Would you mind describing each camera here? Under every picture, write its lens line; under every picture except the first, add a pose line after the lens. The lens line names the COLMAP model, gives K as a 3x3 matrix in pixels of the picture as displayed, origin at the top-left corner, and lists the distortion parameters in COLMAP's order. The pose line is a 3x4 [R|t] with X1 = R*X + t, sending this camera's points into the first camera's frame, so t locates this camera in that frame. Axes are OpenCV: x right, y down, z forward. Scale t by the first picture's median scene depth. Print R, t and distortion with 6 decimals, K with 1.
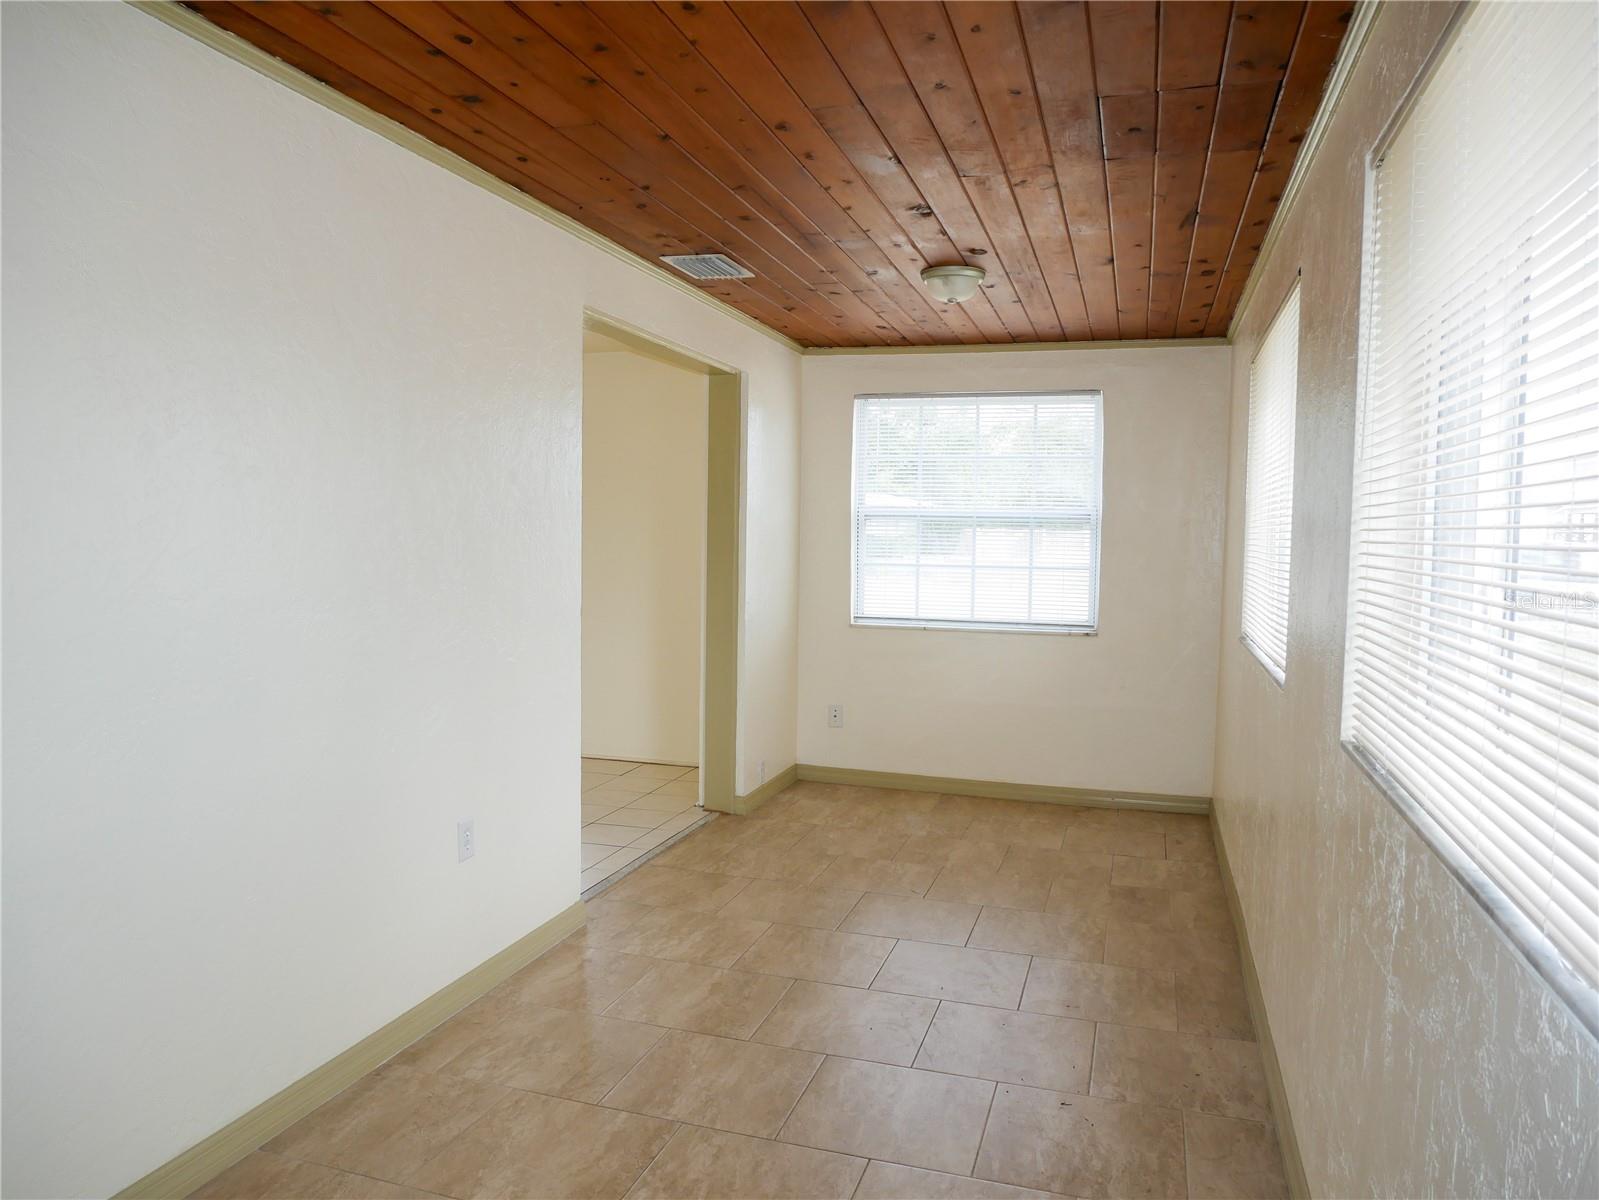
lens RADIAL K [[1143.2, 0, 787.7], [0, 1143.2, 598.7], [0, 0, 1]] dist [-0.051859, 0.024988]
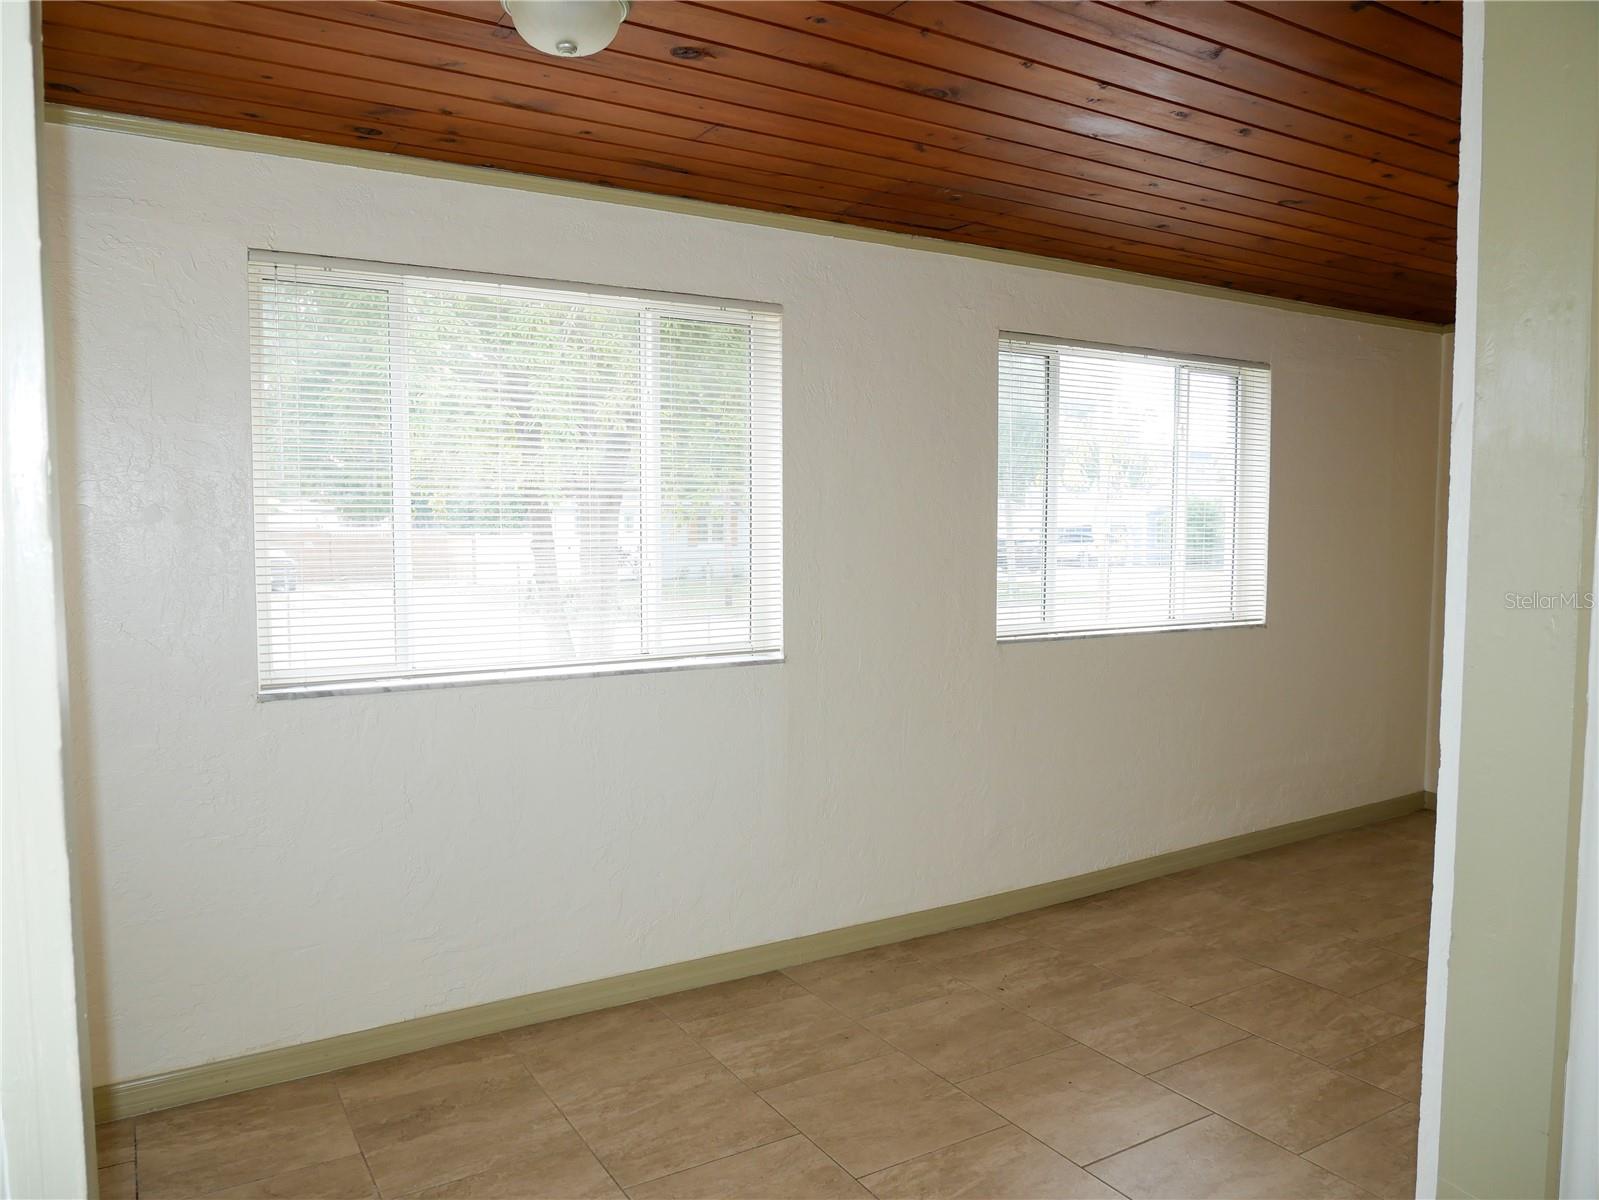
lens RADIAL K [[1143.2, 0, 788.4], [0, 1143.2, 600.0], [0, 0, 1]] dist [-0.051859, 0.024988]
pose [[-0.751006, -0.066435, 0.656945, -0.243082], [0.024278, 0.991475, 0.128019, -0.096333], [-0.659849, 0.112092, -0.742991, 1.314489]]
